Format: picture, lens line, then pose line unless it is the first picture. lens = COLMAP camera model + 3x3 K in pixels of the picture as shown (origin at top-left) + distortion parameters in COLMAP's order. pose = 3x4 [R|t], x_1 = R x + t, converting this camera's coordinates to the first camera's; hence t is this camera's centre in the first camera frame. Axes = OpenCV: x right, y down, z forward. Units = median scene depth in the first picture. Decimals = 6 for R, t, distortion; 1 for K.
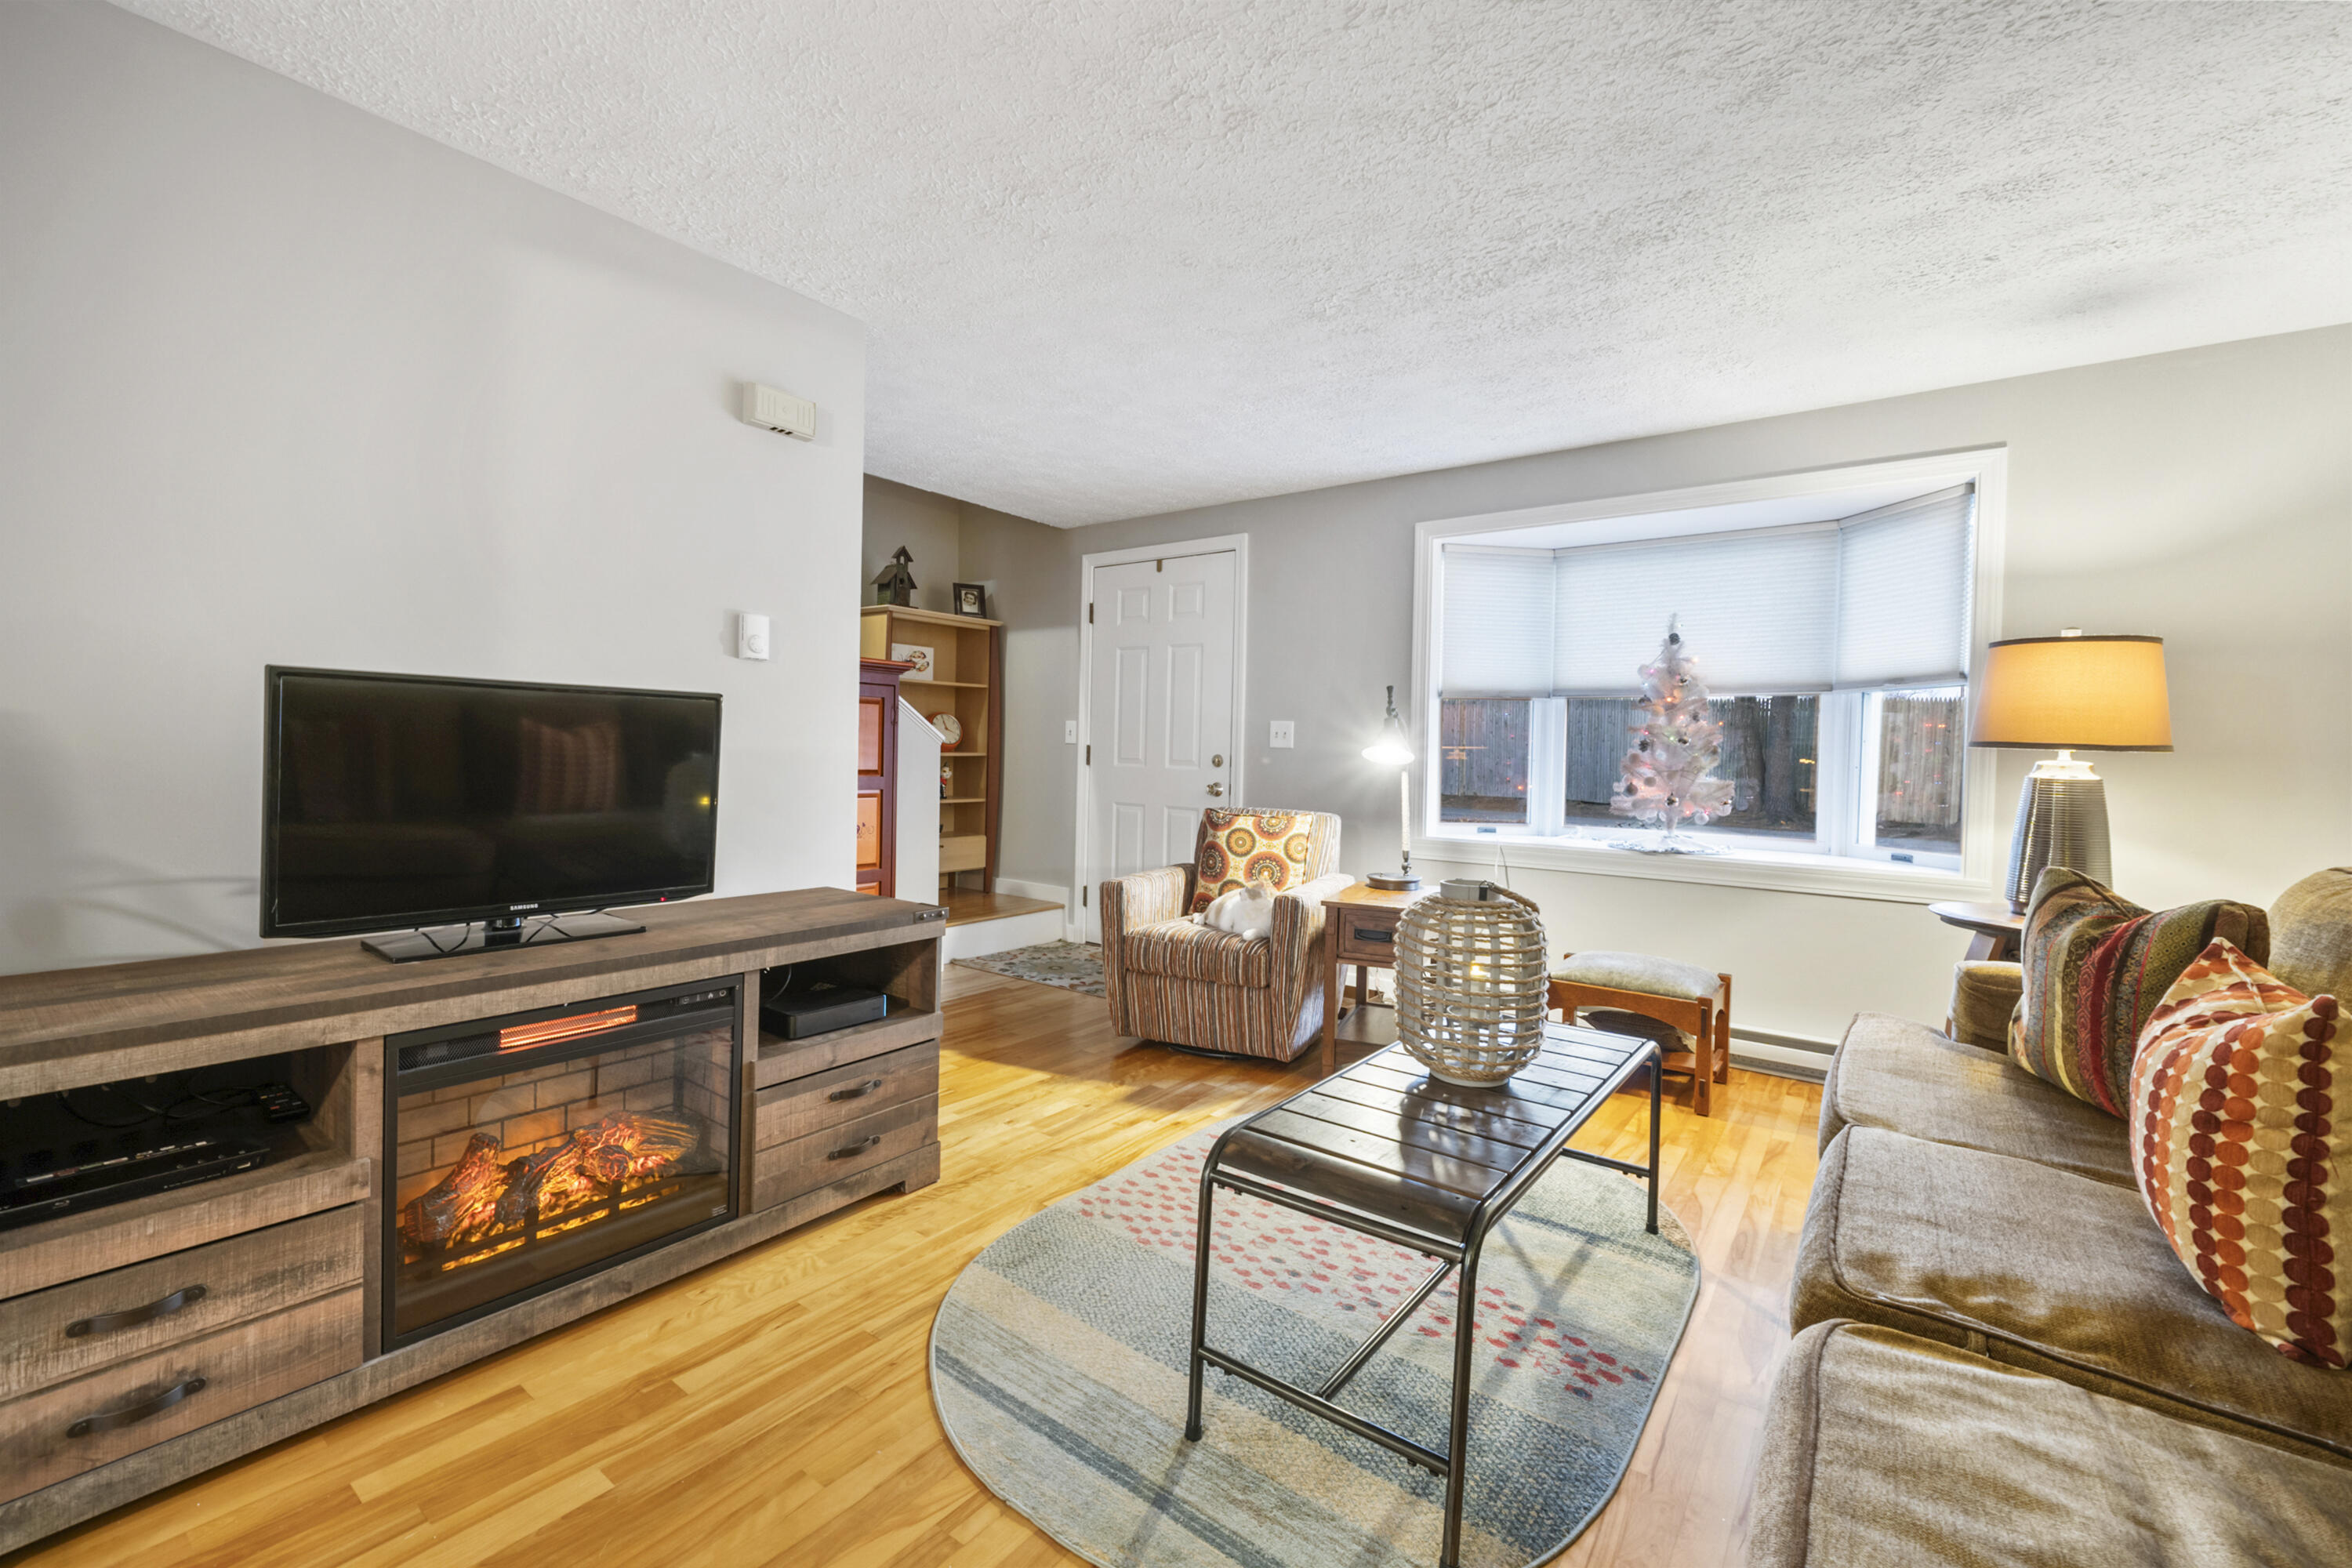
lens RADIAL K [[989.4, 0, 1160.3], [0, 989.4, 769.7], [0, 0, 1]] dist [-0.010445, 0.000687]
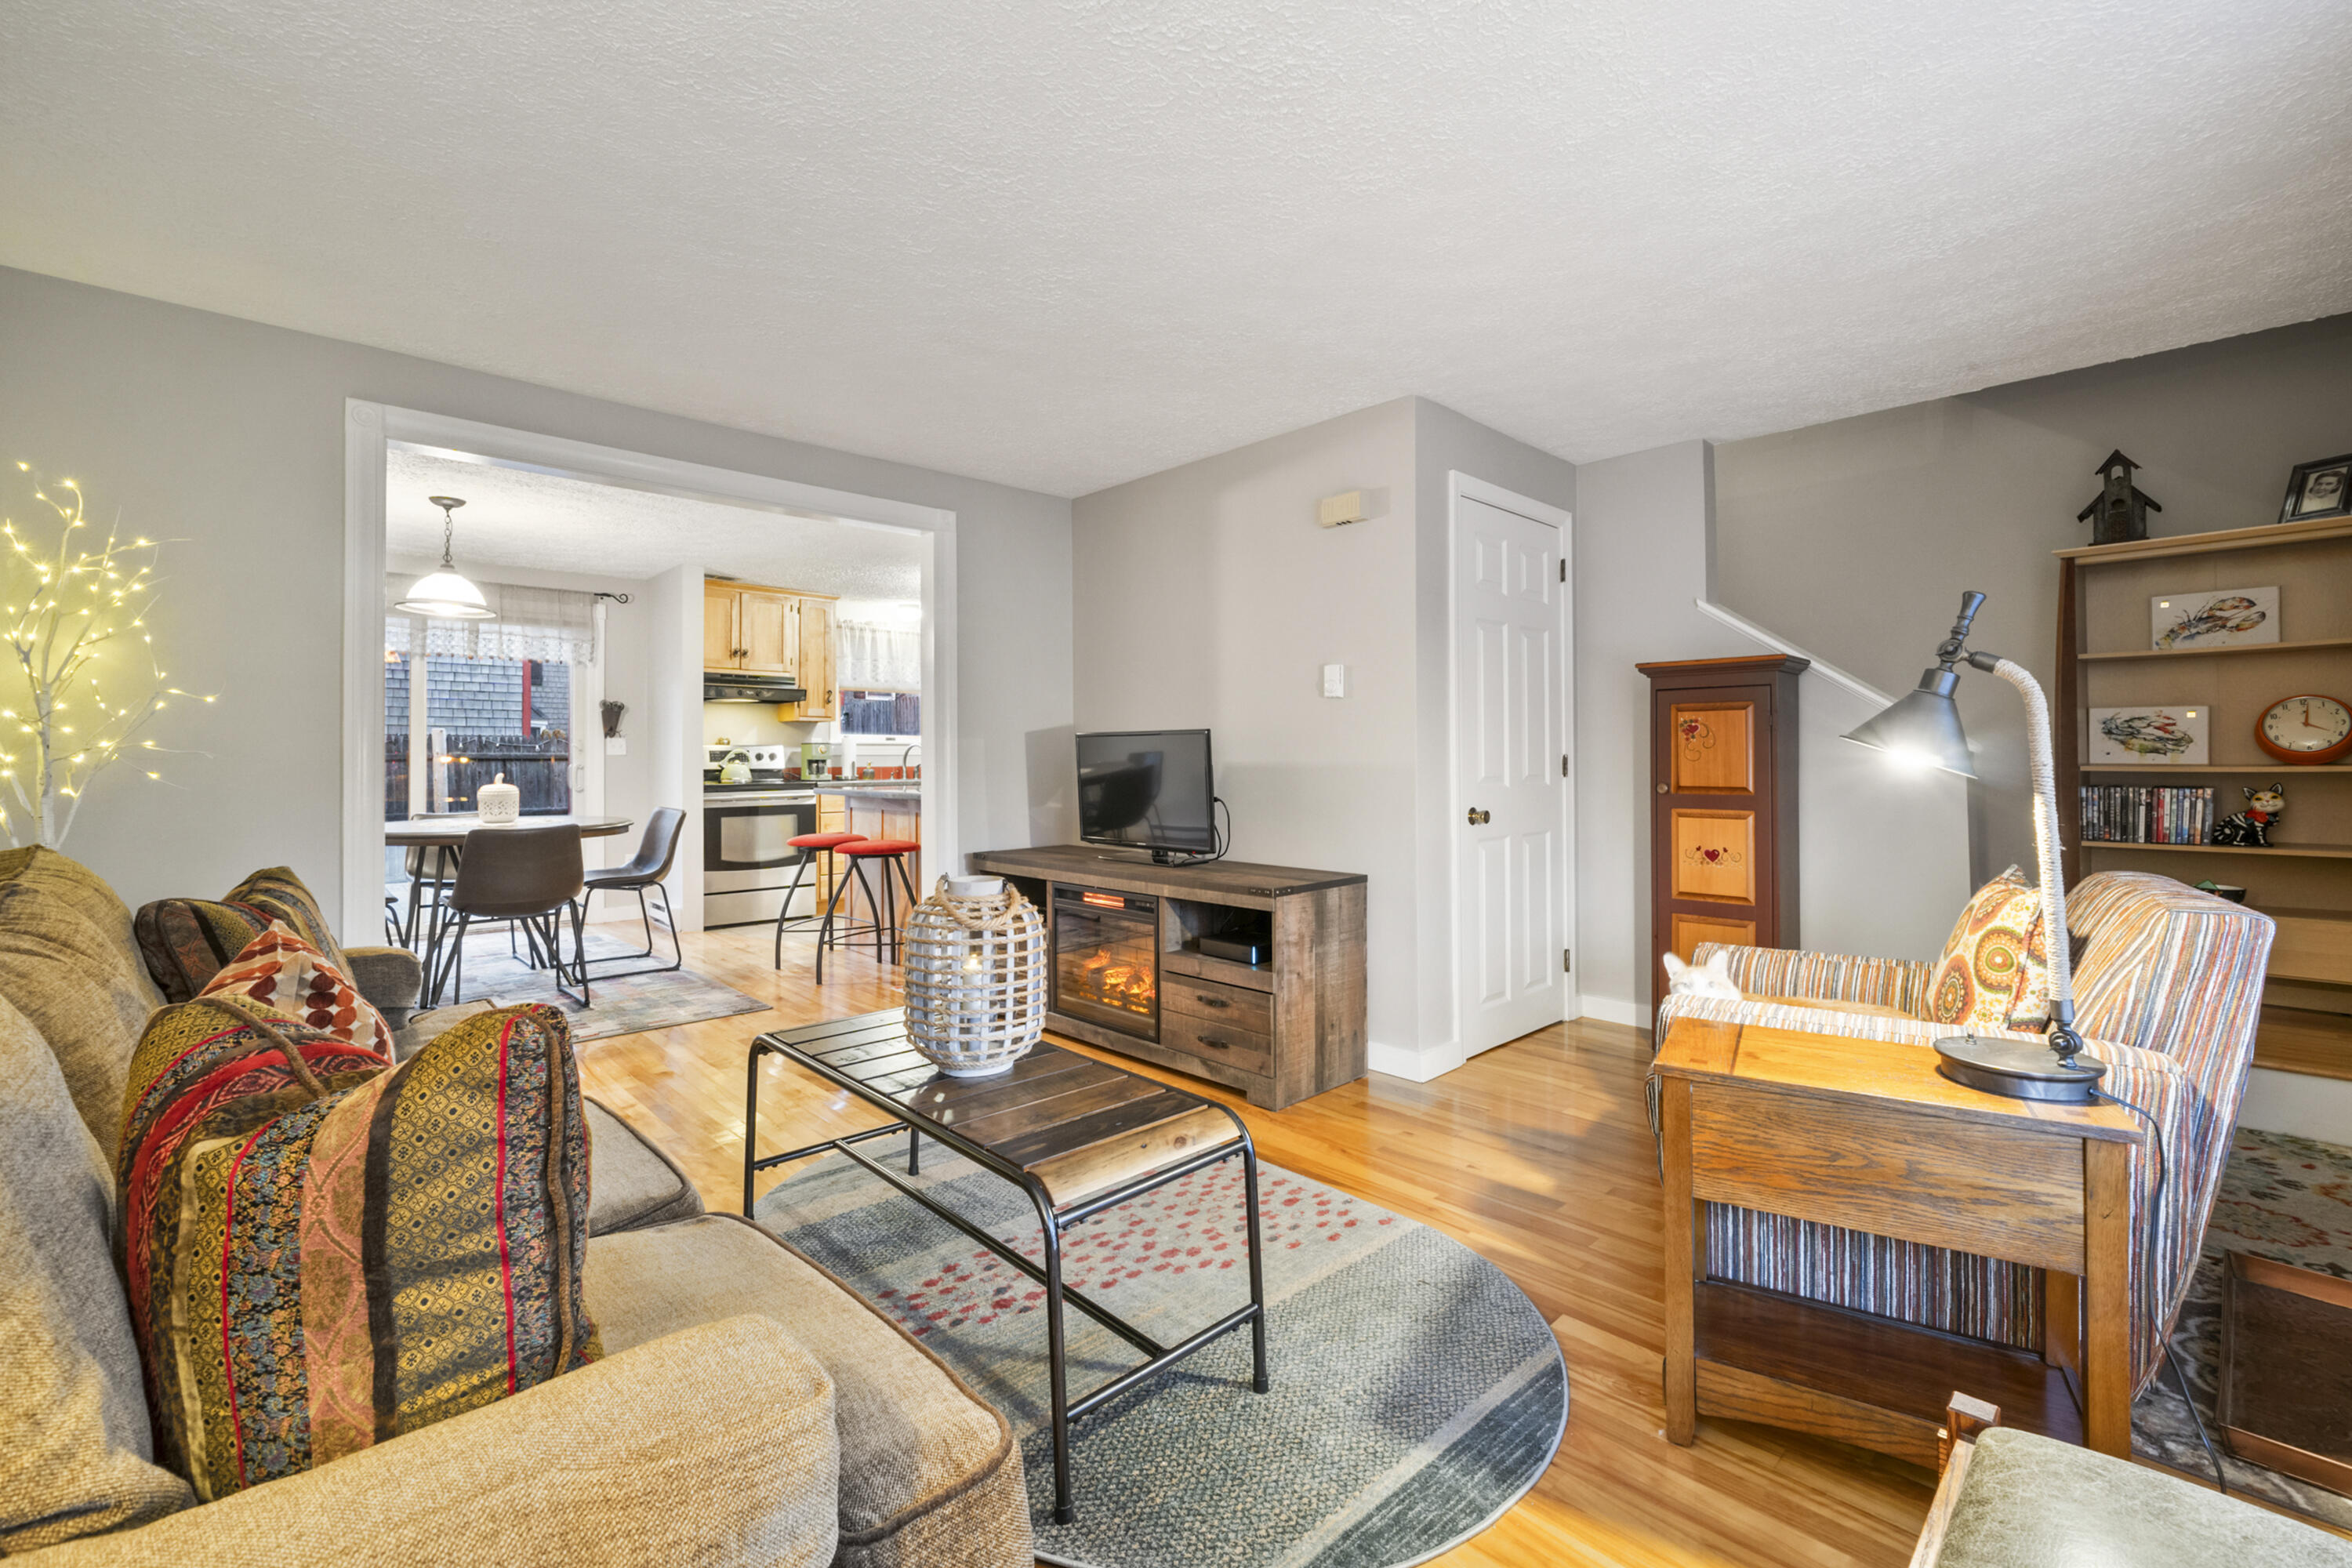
lens RADIAL K [[989.4, 0, 1176.5], [0, 989.4, 747.0], [0, 0, 1]] dist [-0.010445, 0.000687]
pose [[-0.154054, -0.032862, -0.987516, 0.720737], [-0.019104, 0.999359, -0.030275, 0.001703], [0.987878, 0.014201, -0.154584, 0.749427]]
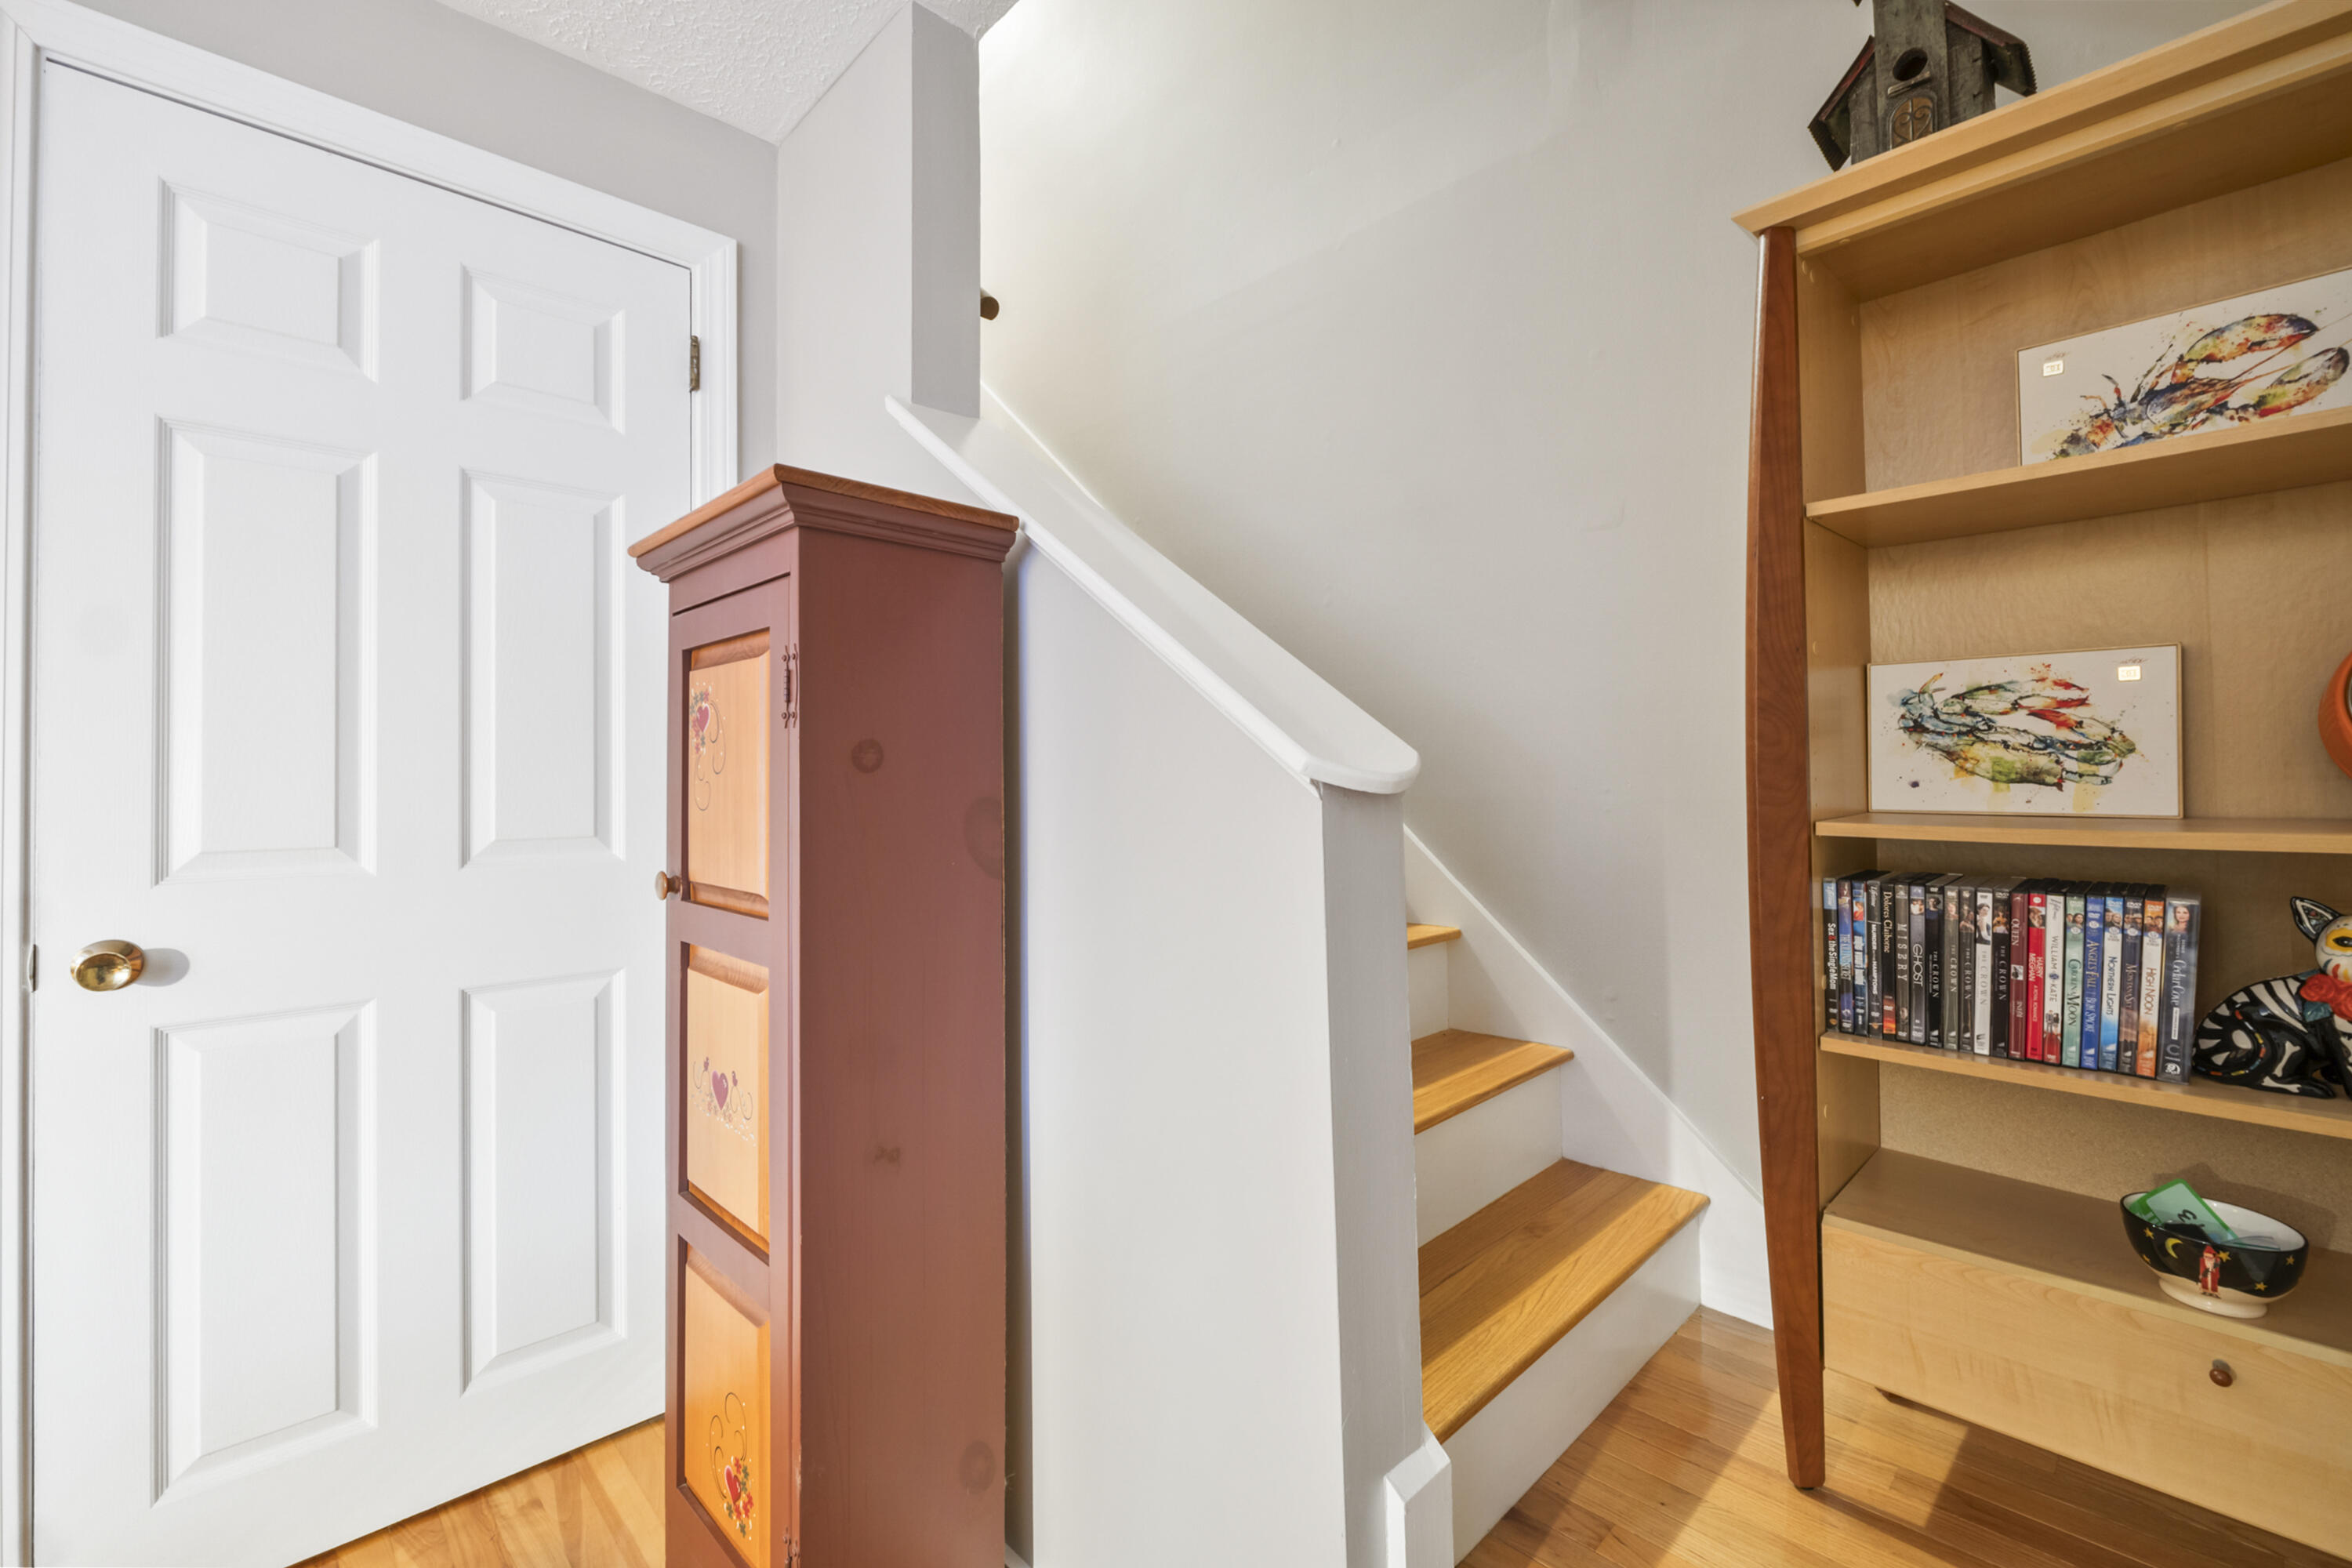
lens RADIAL K [[989.4, 0, 1177.2], [0, 989.4, 768.1], [0, 0, 1]] dist [-0.010445, 0.000687]
pose [[-0.142755, -0.040782, -0.988918, -0.053262], [-0.016337, 0.999112, -0.038844, -0.029455], [0.989623, 0.010611, -0.143295, 1.348307]]
